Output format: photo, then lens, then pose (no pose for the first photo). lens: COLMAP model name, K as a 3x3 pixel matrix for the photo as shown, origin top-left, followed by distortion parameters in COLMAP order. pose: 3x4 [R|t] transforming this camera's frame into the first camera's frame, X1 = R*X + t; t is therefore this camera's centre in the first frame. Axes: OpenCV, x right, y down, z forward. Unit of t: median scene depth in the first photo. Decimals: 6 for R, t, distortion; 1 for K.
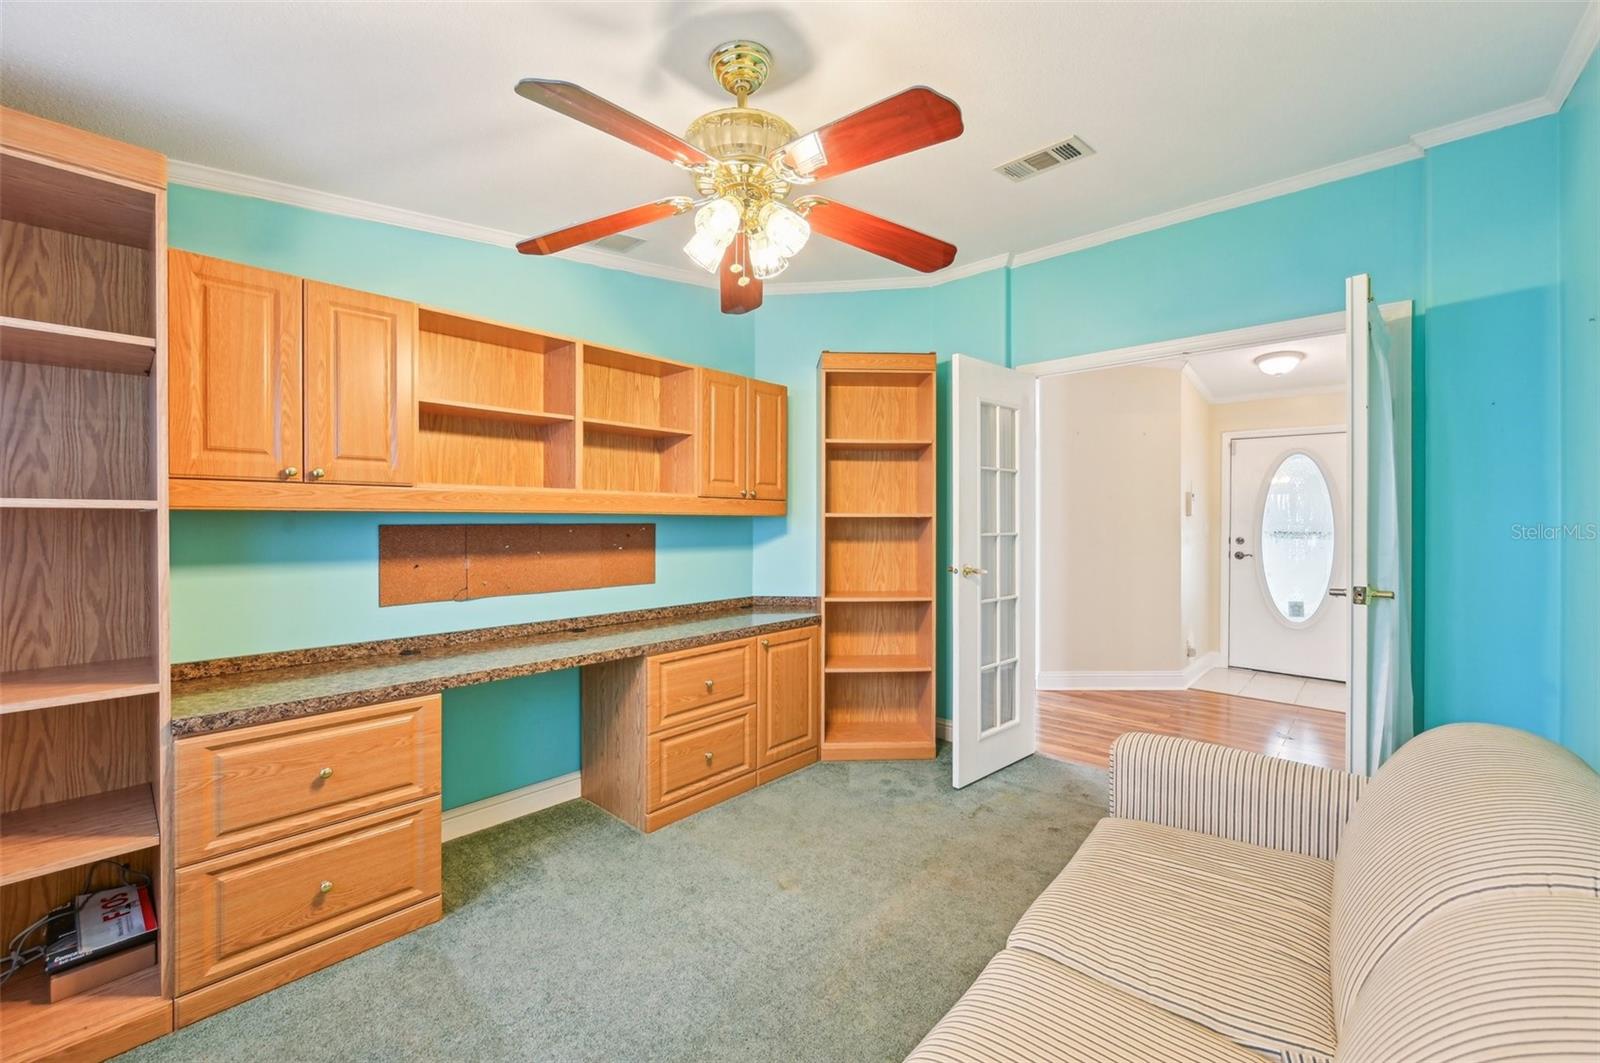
lens RADIAL K [[641.6, 0, 781.4], [0, 641.6, 530.1], [0, 0, 1]] dist [0.000634, 0.000328]
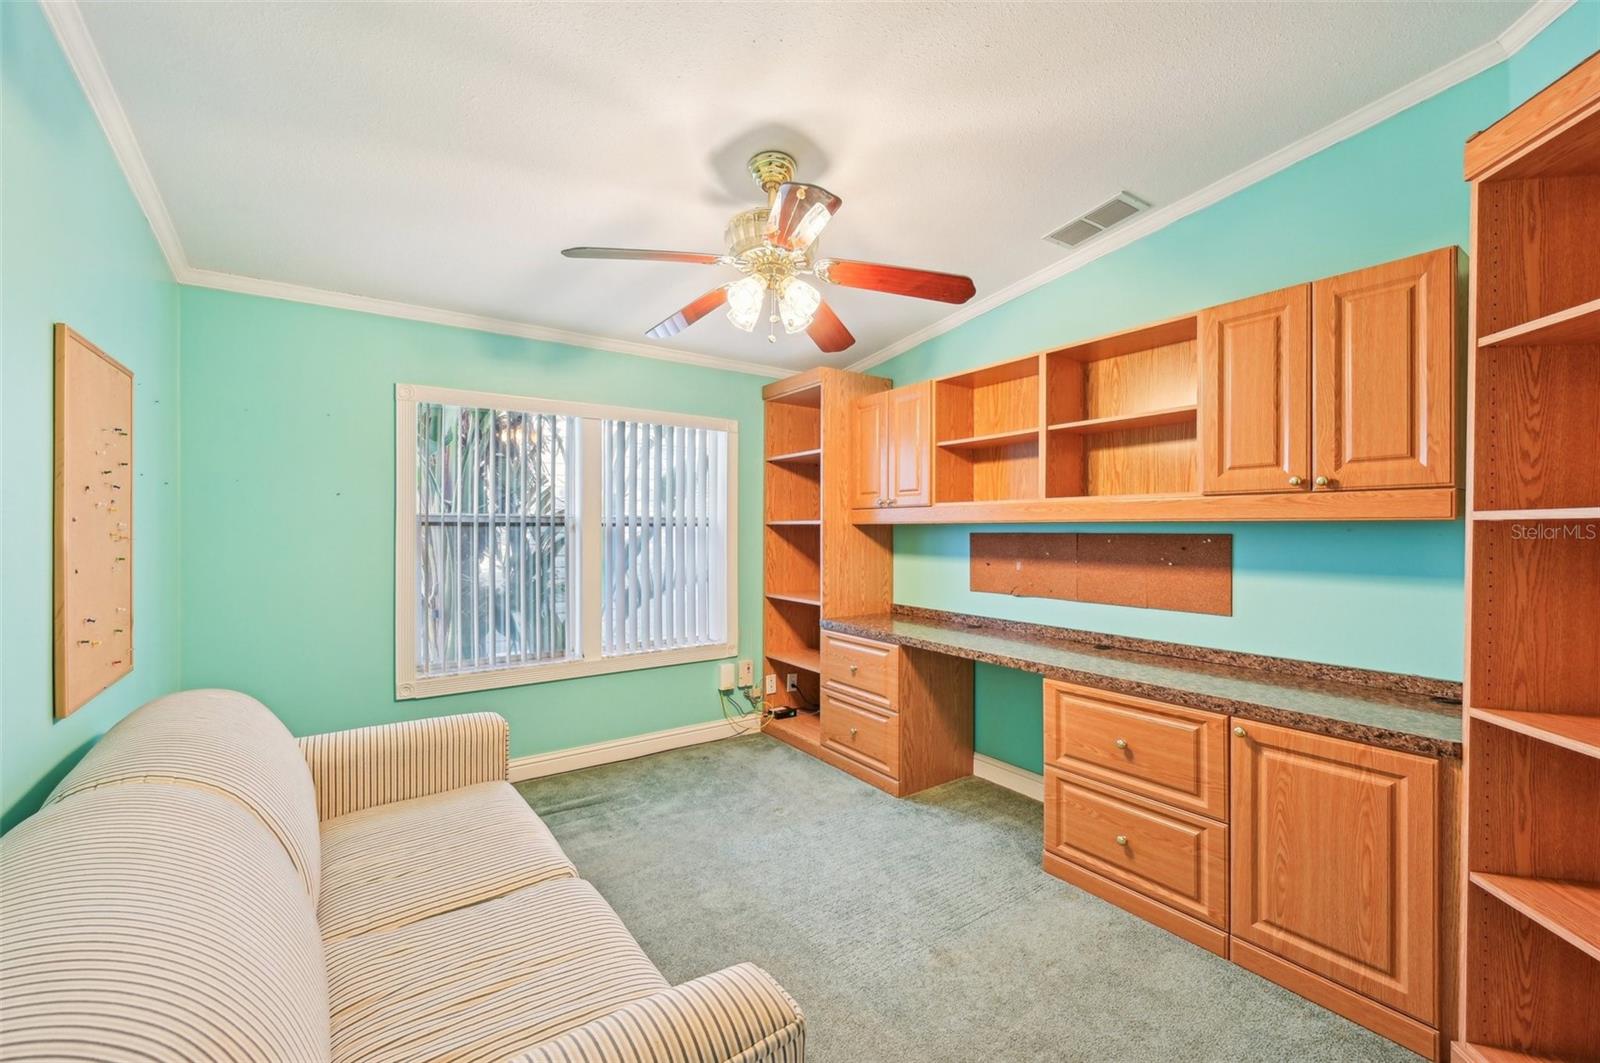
lens RADIAL K [[655.9, 0, 792.1], [0, 655.9, 535.5], [0, 0, 1]] dist [-0.001989, -0.000055]
pose [[-0.221240, 0.007433, -0.975191, 0.719394], [-0.016137, 0.999806, 0.011281, -0.009925], [0.975086, 0.018232, -0.221077, 0.779444]]
